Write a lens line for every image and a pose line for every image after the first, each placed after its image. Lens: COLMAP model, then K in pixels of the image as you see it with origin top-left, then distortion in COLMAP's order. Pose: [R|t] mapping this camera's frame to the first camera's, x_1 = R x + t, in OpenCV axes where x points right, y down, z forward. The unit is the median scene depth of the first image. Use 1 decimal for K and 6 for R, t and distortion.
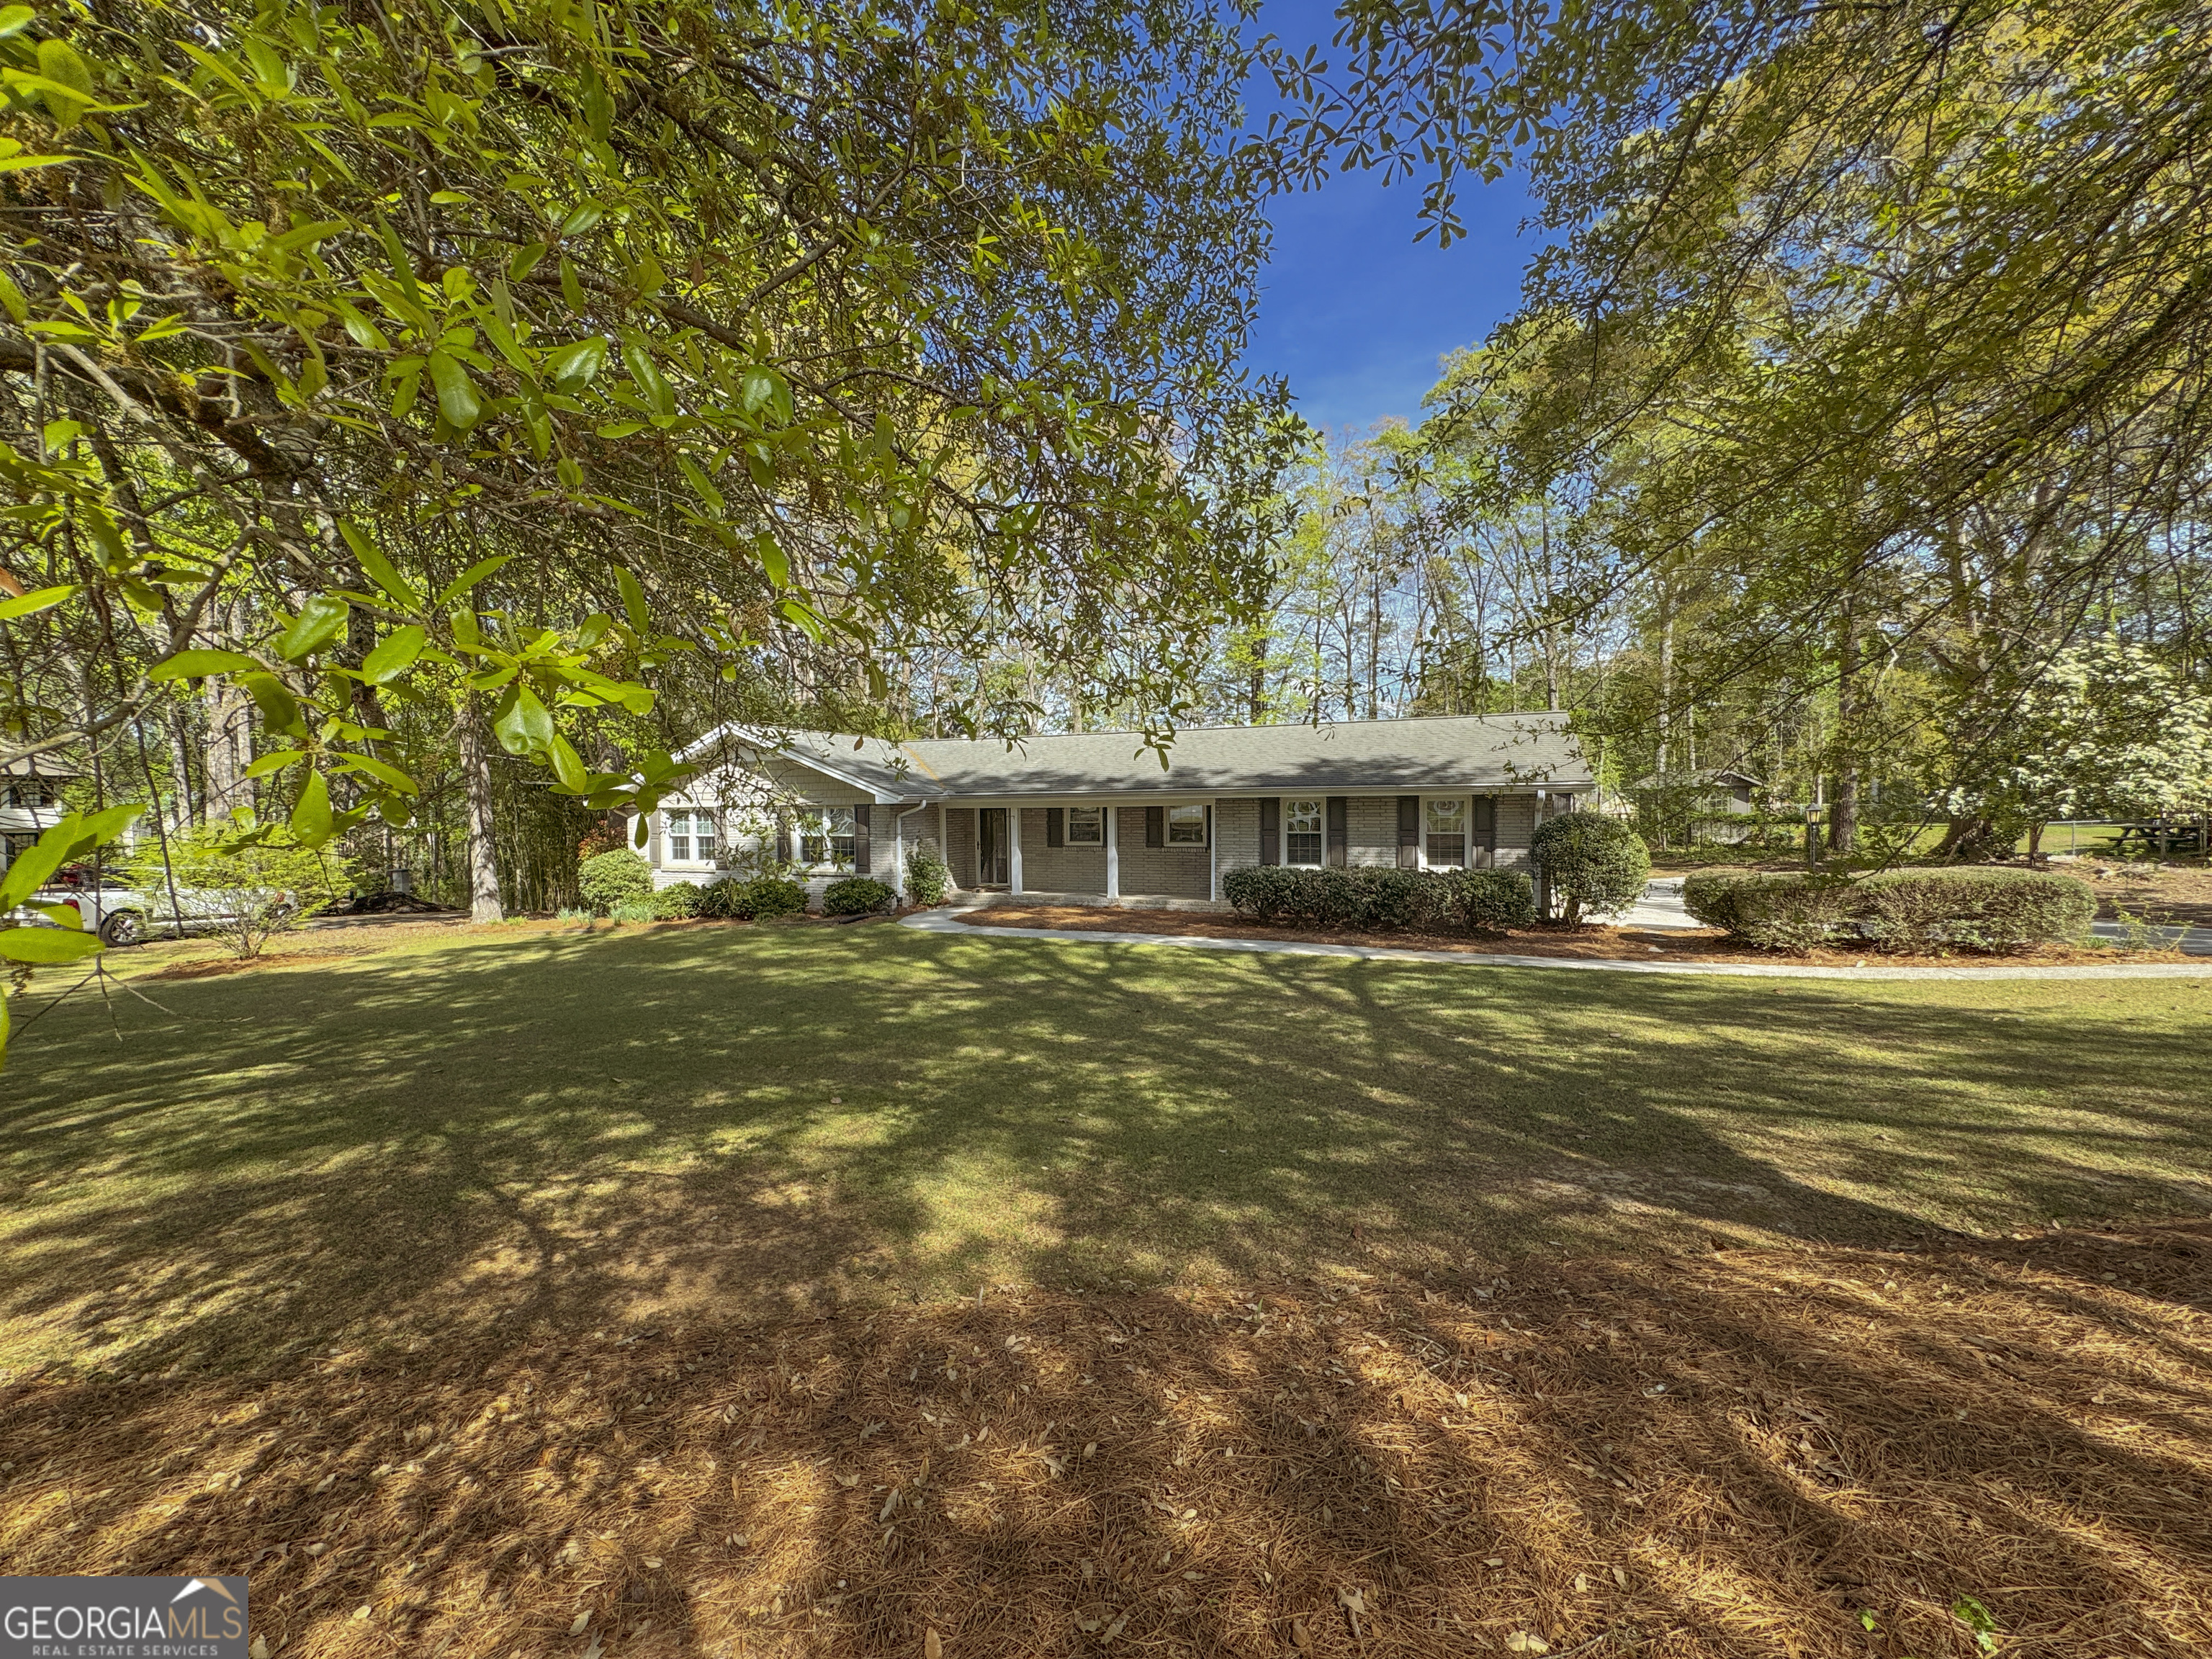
lens RADIAL K [[884.8, 0, 1090.8], [0, 884.8, 821.1], [0, 0, 1]] dist [0.010830, -0.001140]
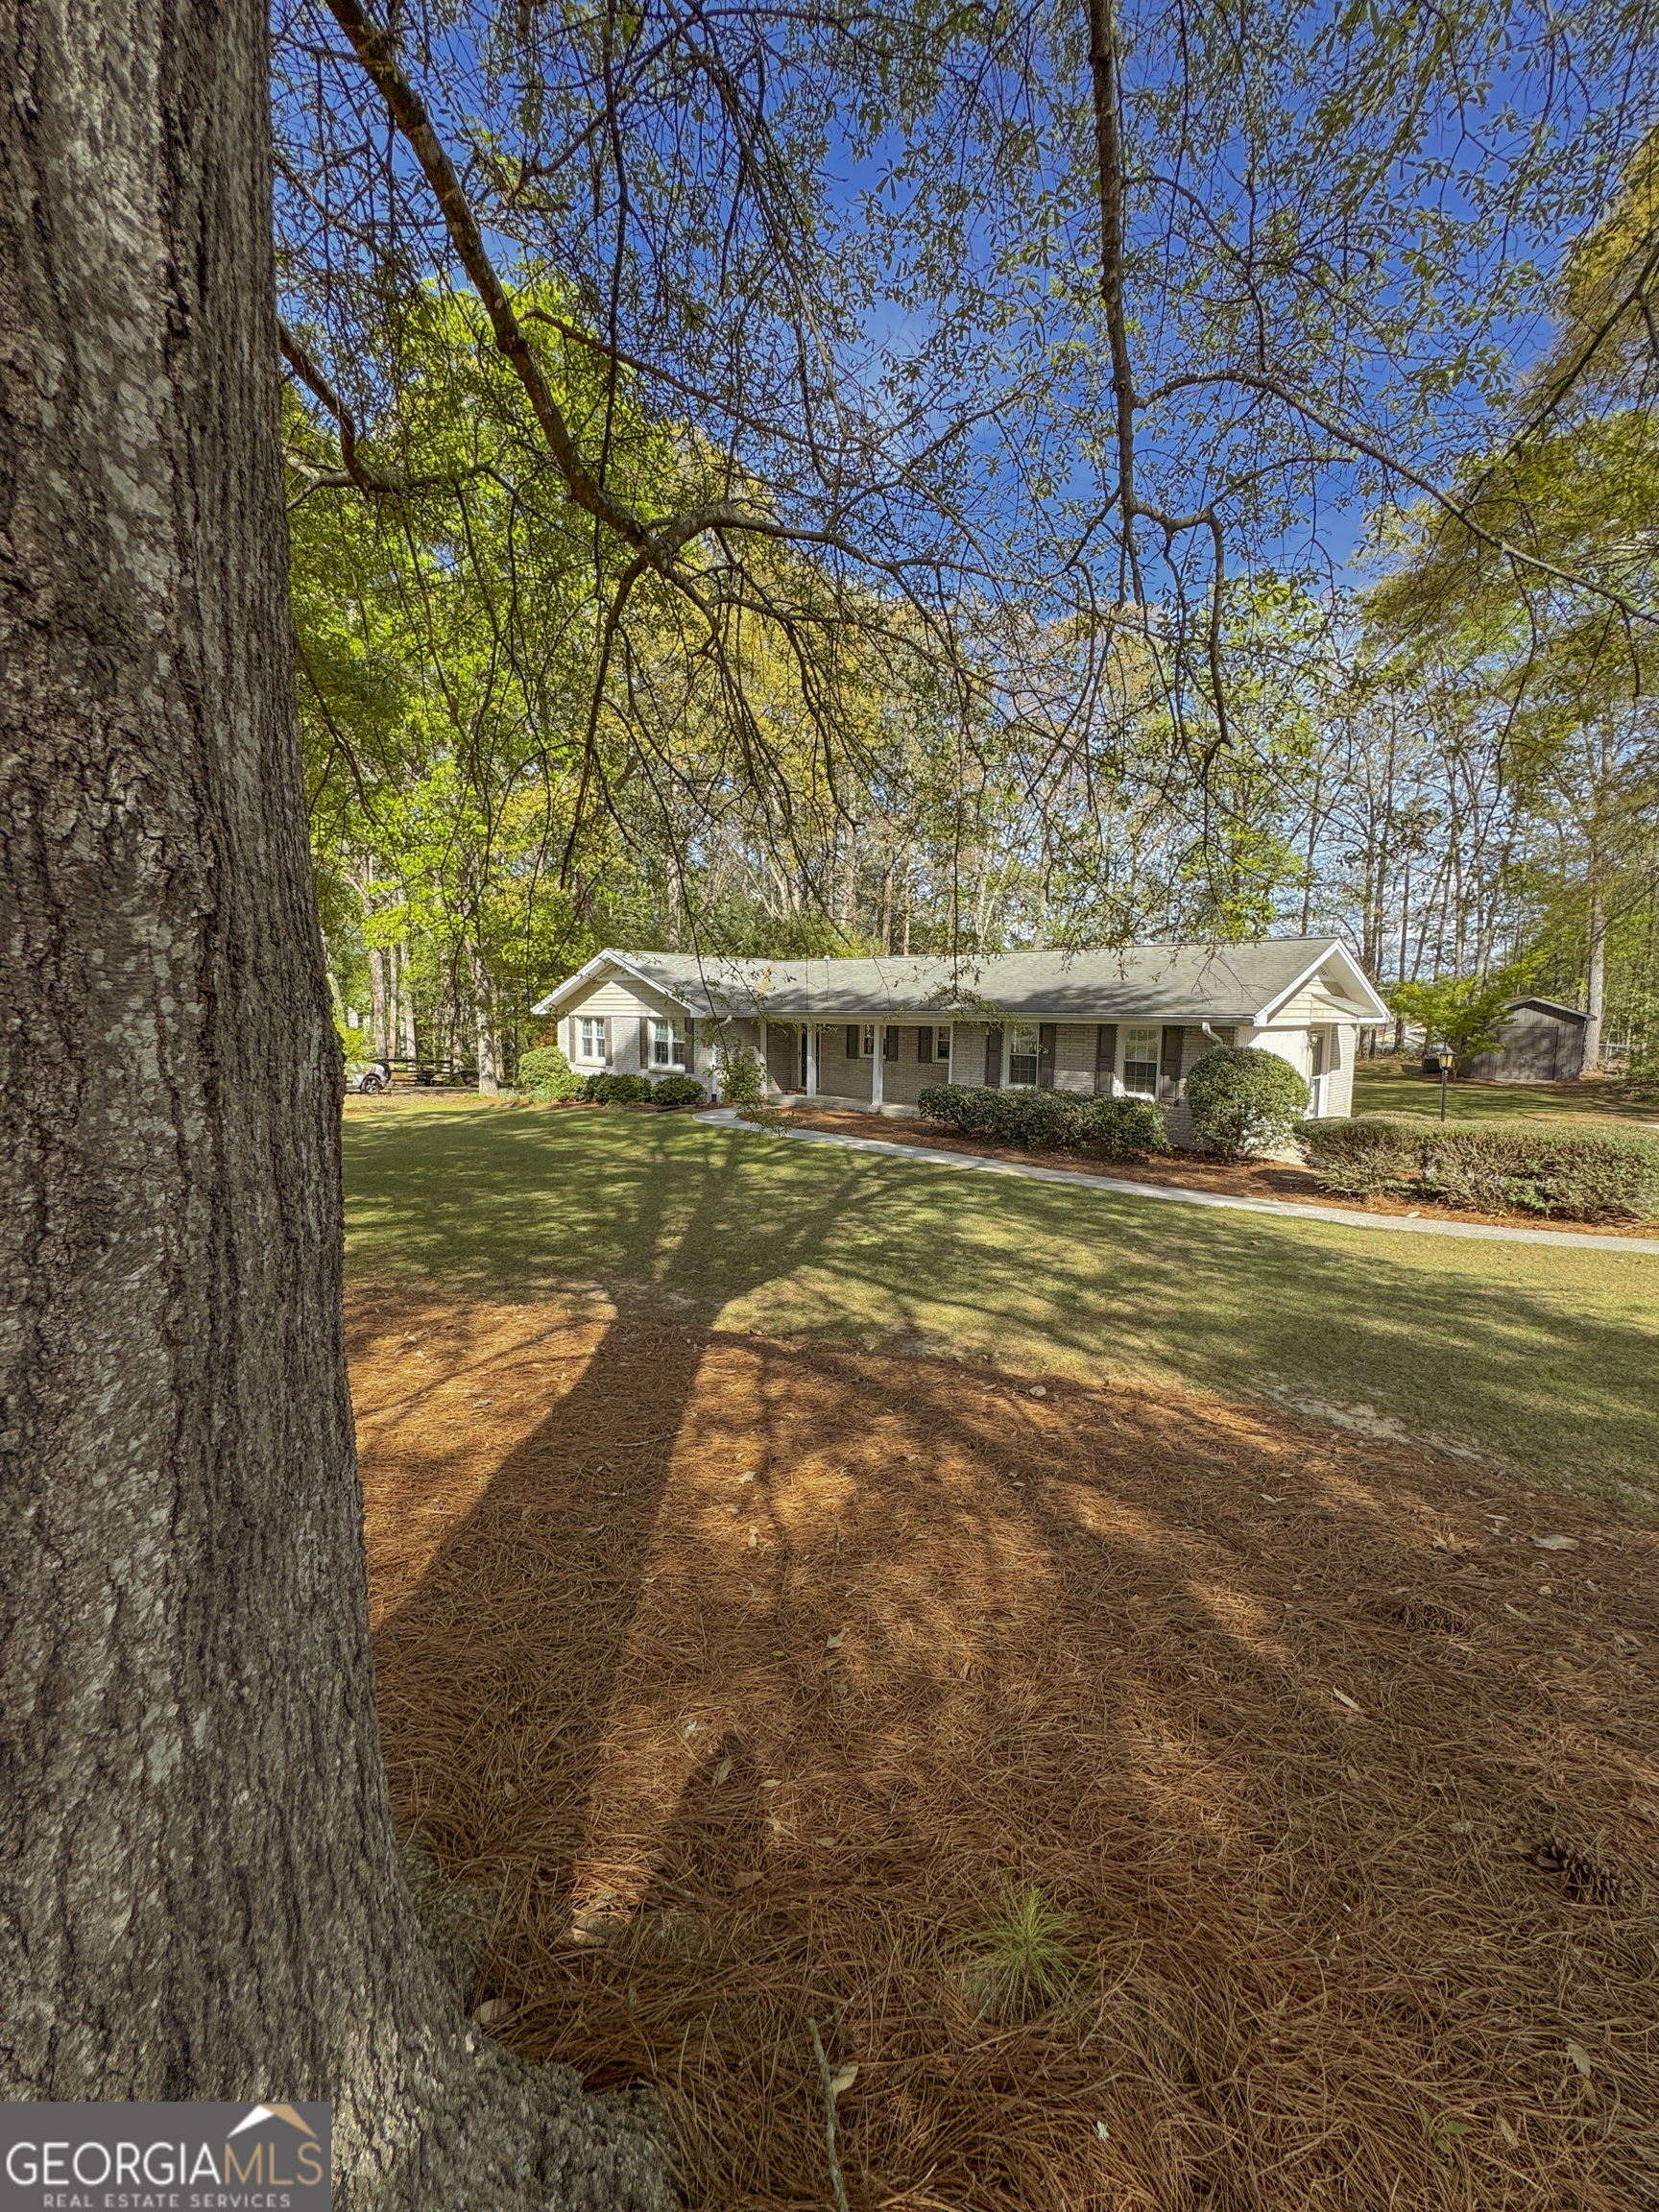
lens RADIAL K [[884.8, 0, 831.4], [0, 884.8, 1108.1], [0, 0, 1]] dist [0.010830, -0.001140]
pose [[0.927251, 0.064956, -0.368764, 0.417940], [-0.032541, 0.995091, 0.093457, -0.015582], [0.373025, -0.074658, 0.924813, -0.073073]]
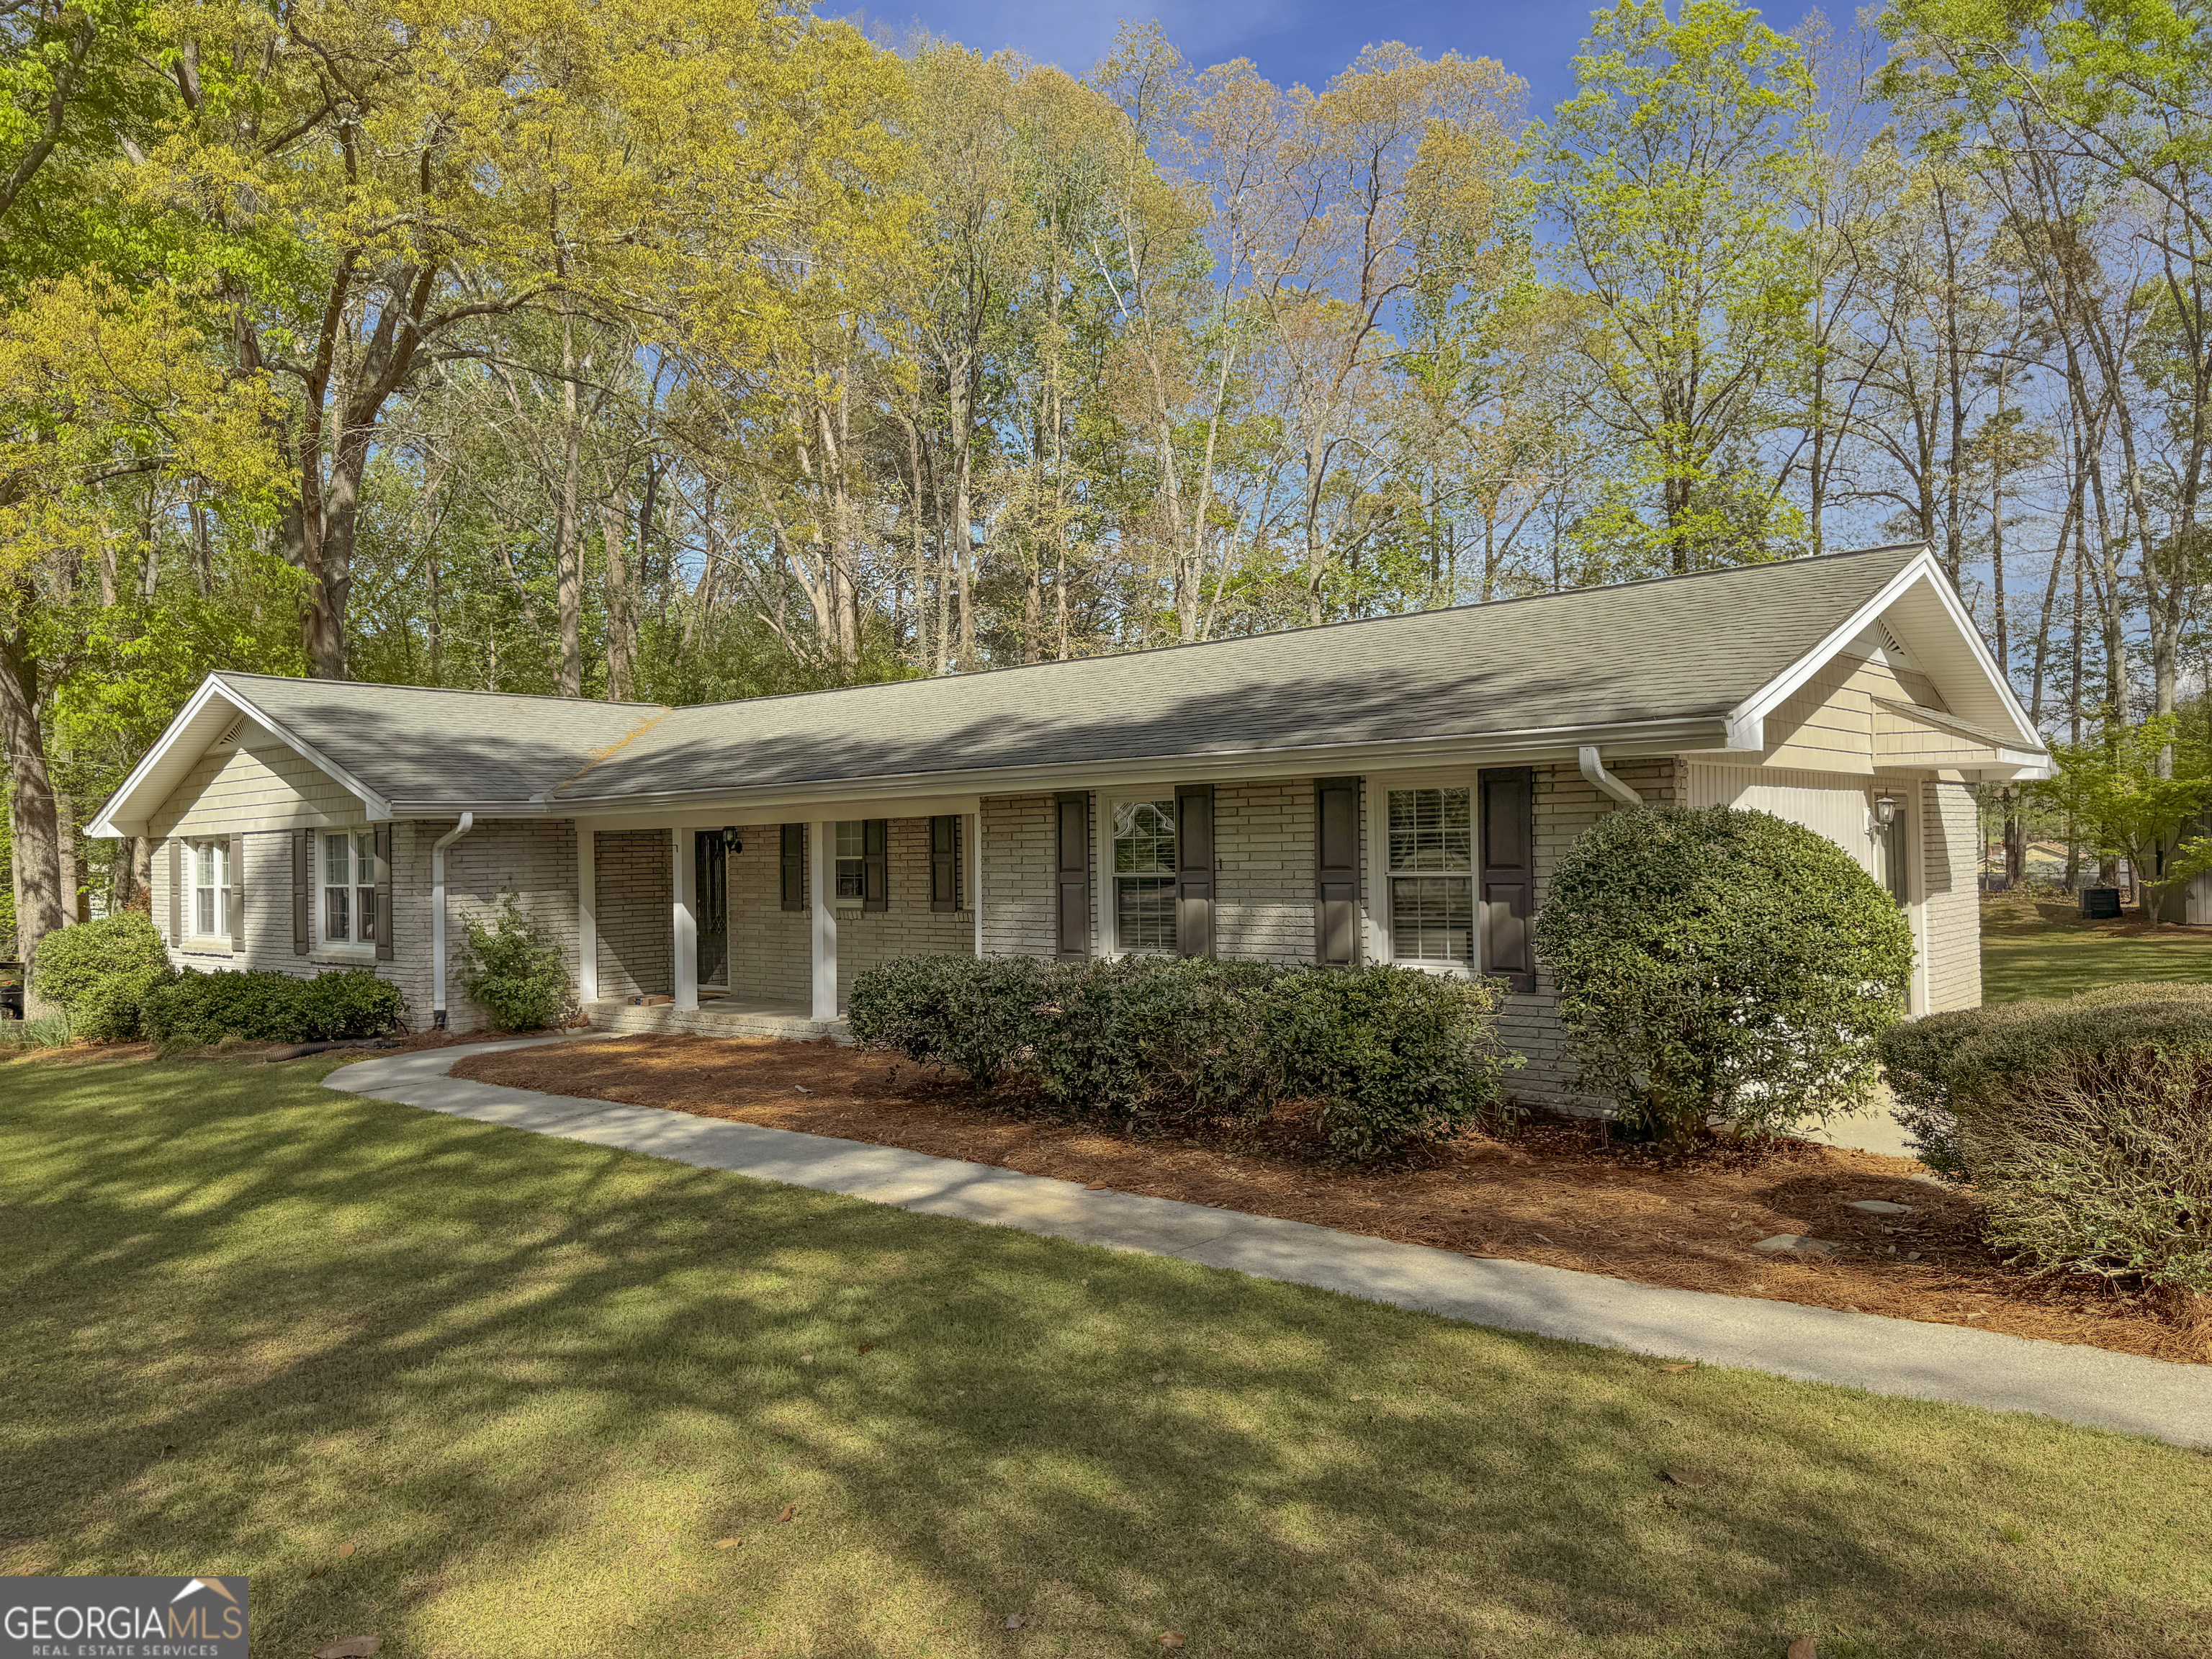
lens RADIAL K [[1565.0, 0, 1099.3], [0, 1565.0, 845.6], [0, 0, 1]] dist [0.050485, -0.007596]
pose [[0.947954, -0.005805, -0.318354, 0.443562], [-0.001782, 0.999721, -0.023534, 0.016347], [0.318402, 0.022876, 0.947680, 0.309348]]
